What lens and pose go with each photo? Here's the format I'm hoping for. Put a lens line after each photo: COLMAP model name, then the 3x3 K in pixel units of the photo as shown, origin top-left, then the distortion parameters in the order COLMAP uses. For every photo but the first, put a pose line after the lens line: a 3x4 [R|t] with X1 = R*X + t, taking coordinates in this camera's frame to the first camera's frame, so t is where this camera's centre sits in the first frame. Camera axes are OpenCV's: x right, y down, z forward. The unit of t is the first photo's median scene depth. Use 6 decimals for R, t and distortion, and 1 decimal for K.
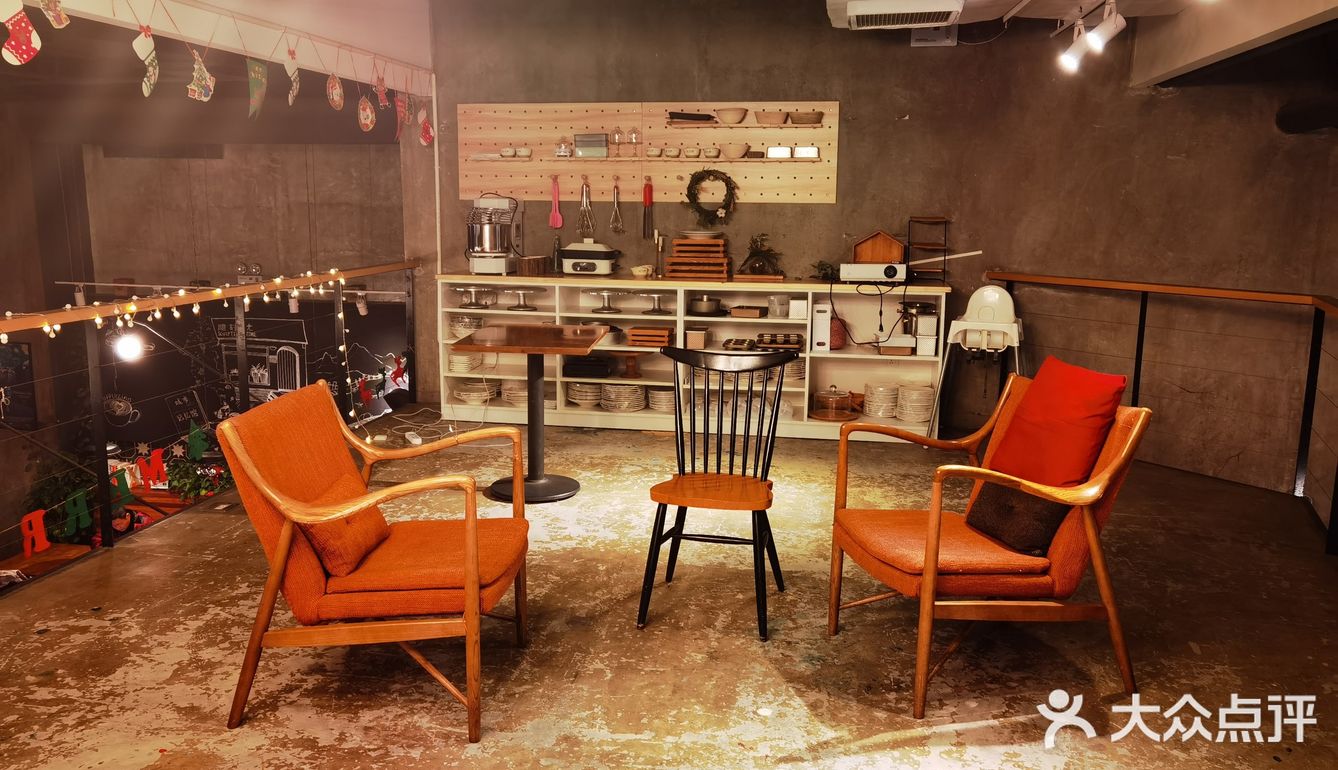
lens RADIAL K [[1054.7, 0, 666.0], [0, 1054.7, 391.7], [0, 0, 1]] dist [0.026055, 0.002295]
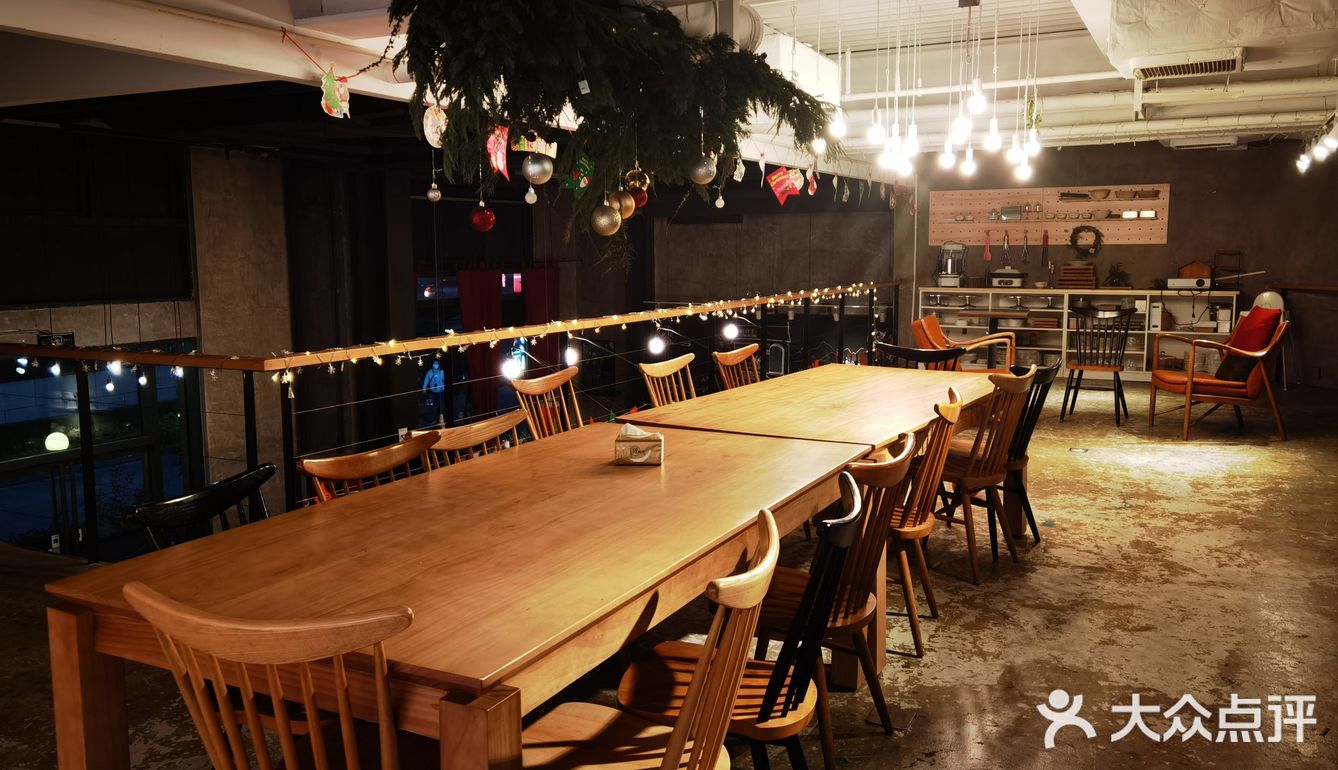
lens RADIAL K [[1054.7, 0, 662.8], [0, 1054.7, 373.1], [0, 0, 1]] dist [0.026055, 0.002295]
pose [[0.952666, 0.021863, -0.303231, -0.083291], [-0.040774, 0.997588, -0.056172, 0.149394], [0.301272, 0.065877, 0.951260, -0.806410]]
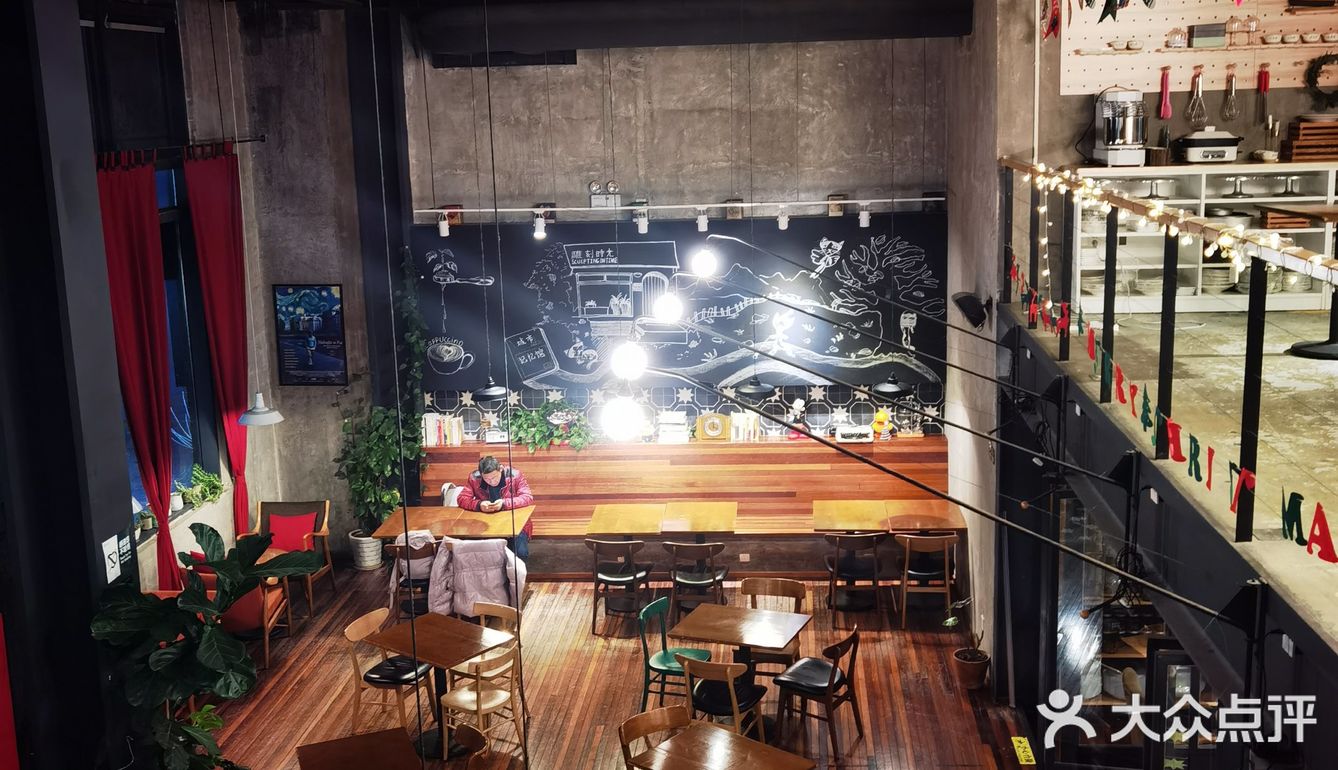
lens RADIAL K [[1463.4, 0, 674.8], [0, 1463.4, 385.5], [0, 0, 1]] dist [0.022510, 0.000000]
pose [[0.995496, -0.054279, 0.077722, -0.713469], [0.053130, 0.998447, 0.016770, 0.053577], [-0.078511, -0.012565, 0.996834, -0.378858]]
